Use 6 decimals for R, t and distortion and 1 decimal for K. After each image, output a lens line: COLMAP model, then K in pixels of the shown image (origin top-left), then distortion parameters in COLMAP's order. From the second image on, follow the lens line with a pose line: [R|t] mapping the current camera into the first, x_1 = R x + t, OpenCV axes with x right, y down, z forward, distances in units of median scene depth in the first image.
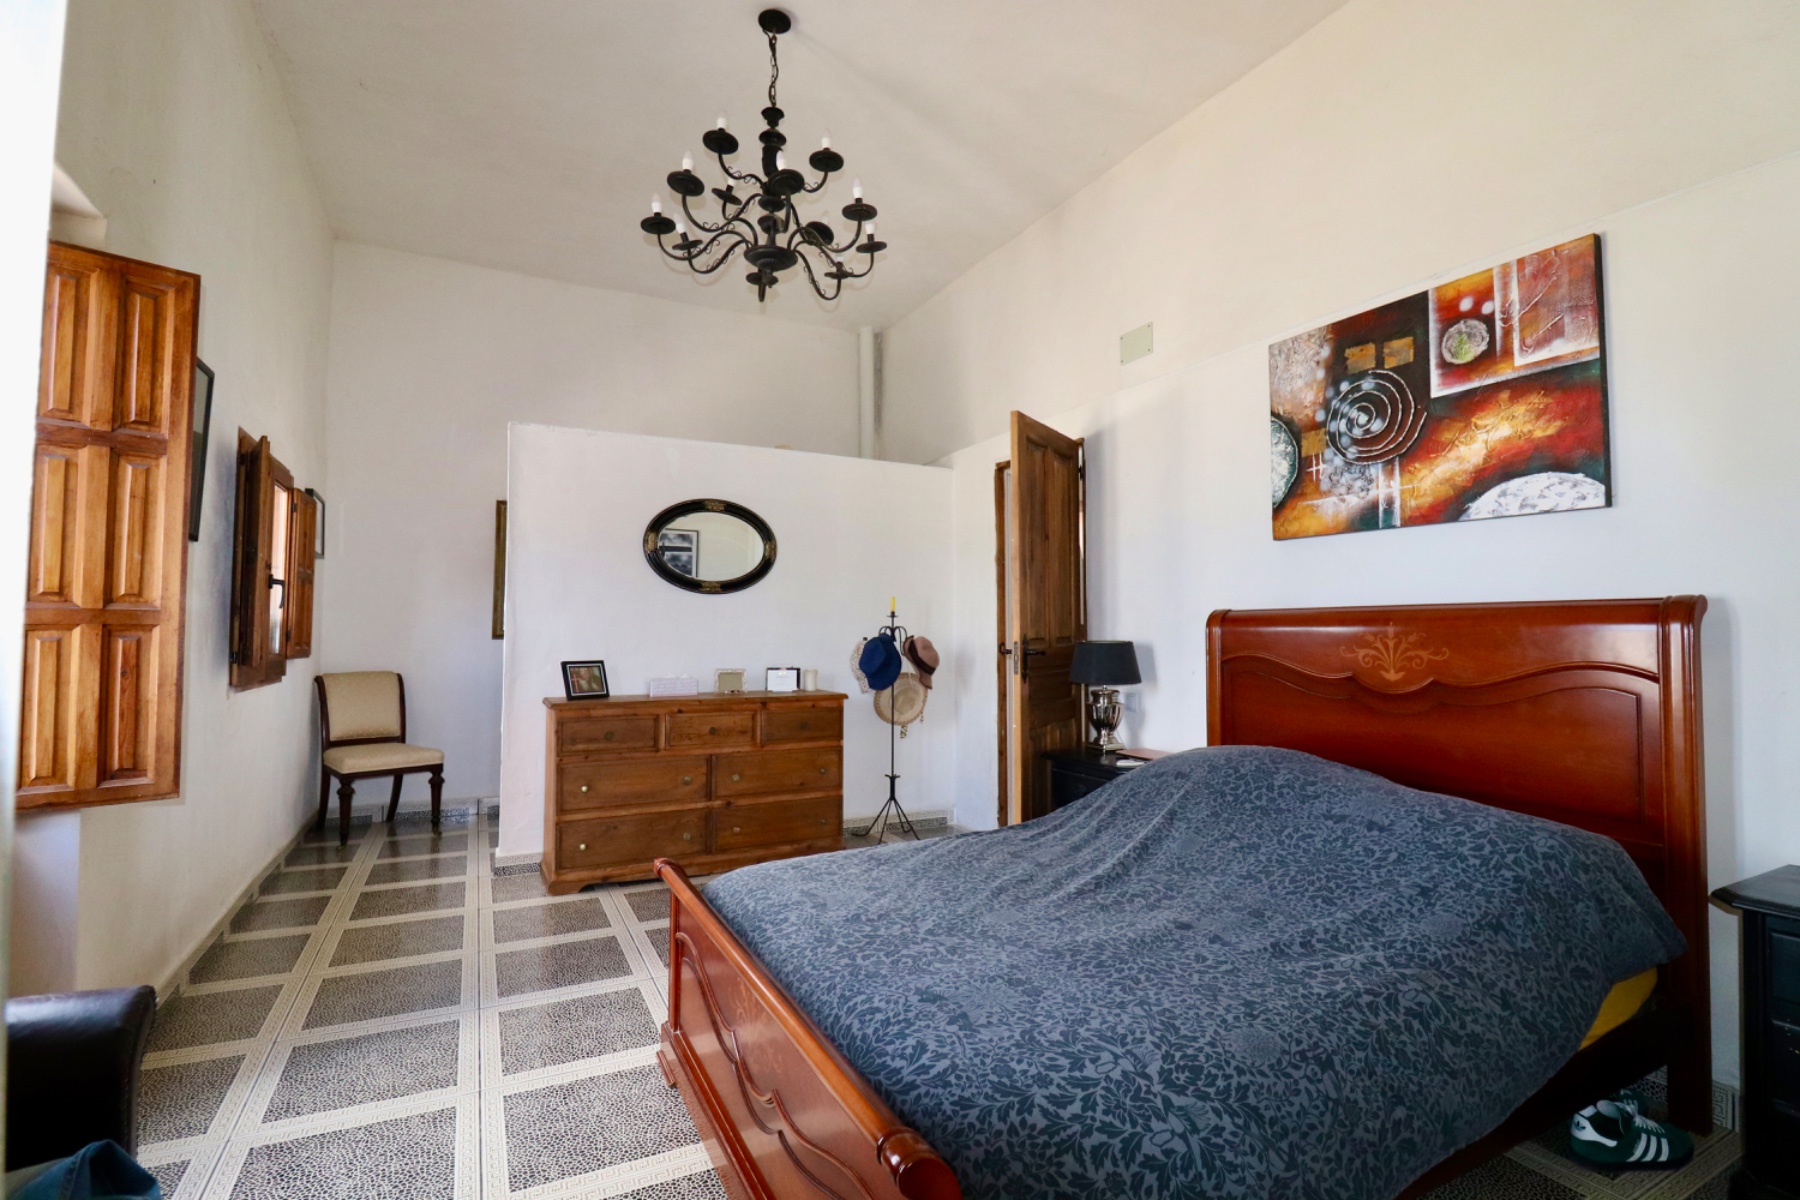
lens RADIAL K [[841.8, 0, 913.6], [0, 841.8, 597.7], [0, 0, 1]] dist [0.001733, -0.011104]
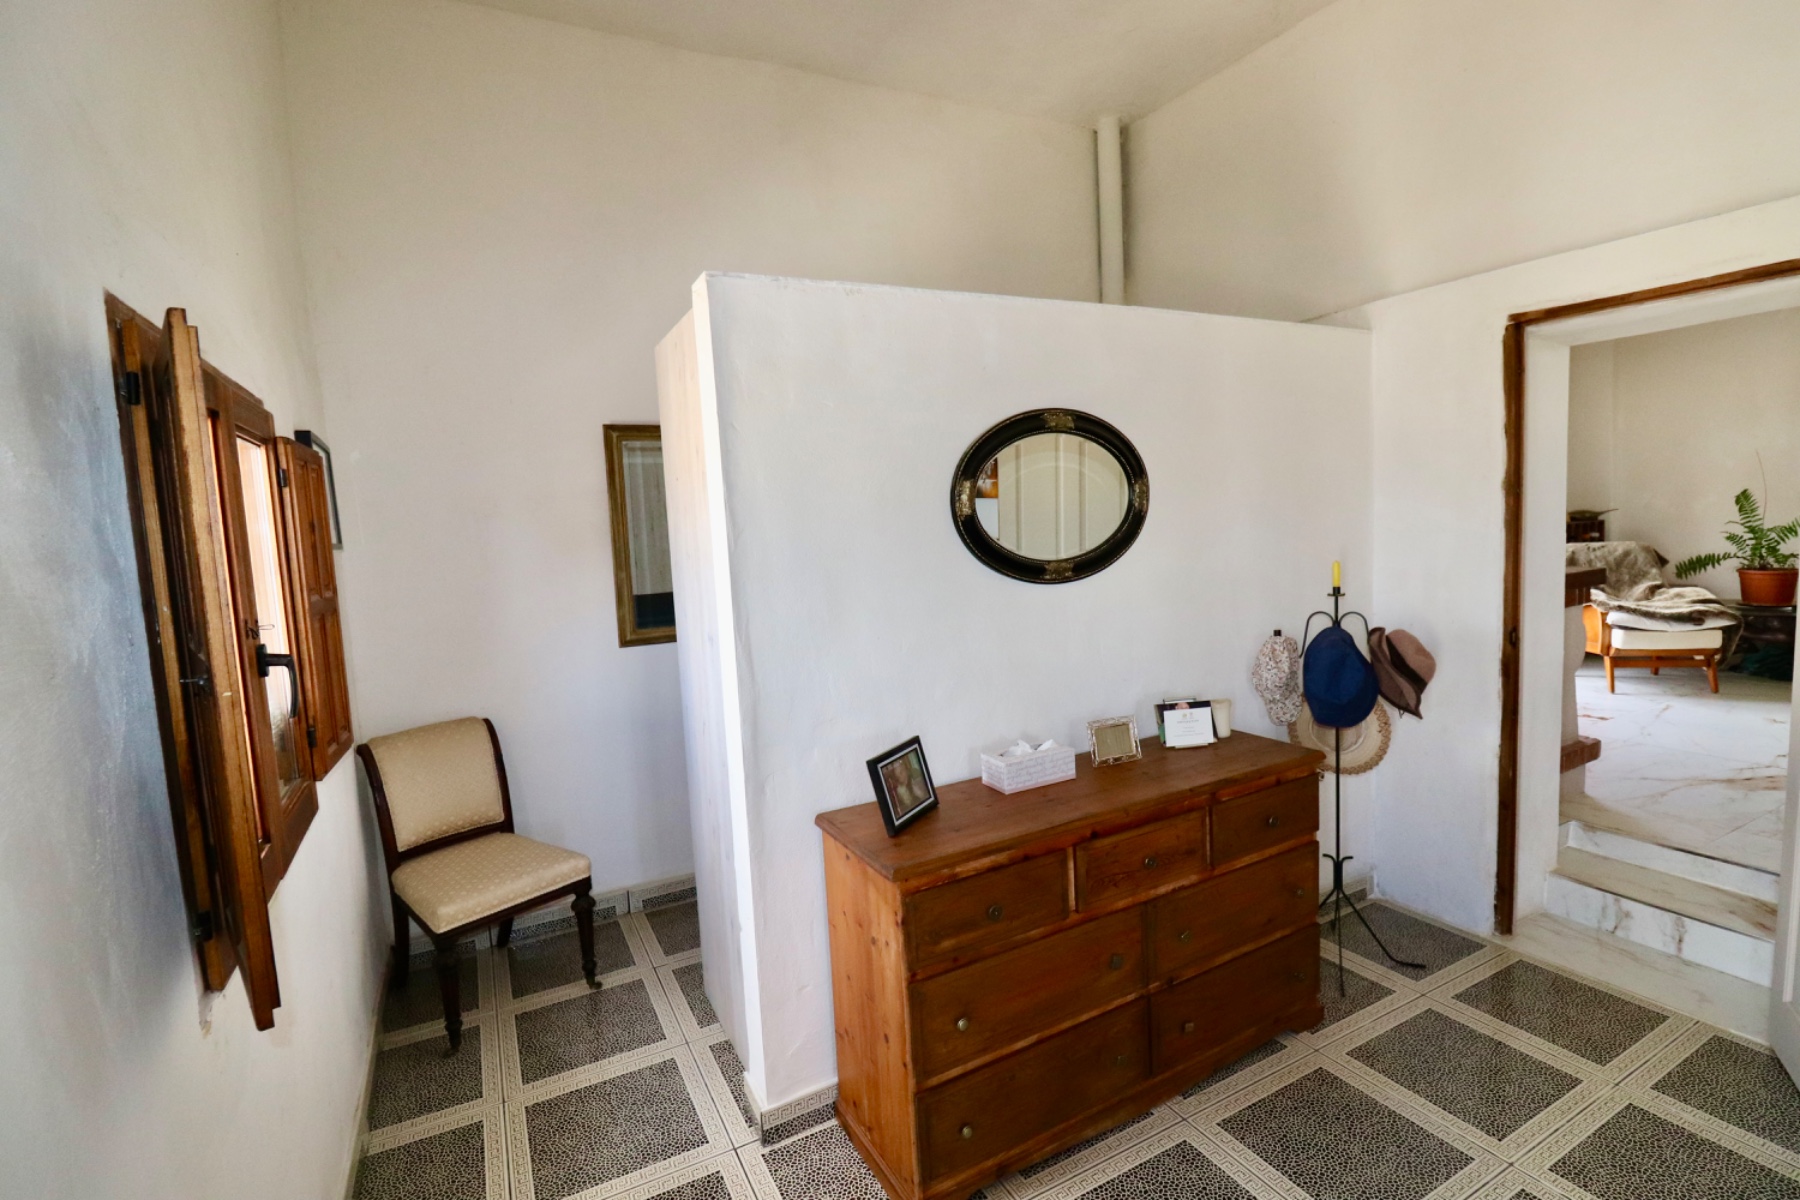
lens RADIAL K [[841.8, 0, 911.6], [0, 841.8, 600.2], [0, 0, 1]] dist [0.001733, -0.011104]
pose [[0.998401, -0.056419, 0.003485, -0.361408], [0.055379, 0.988626, 0.139826, -0.081036], [-0.011334, -0.139409, 0.990170, 0.480215]]
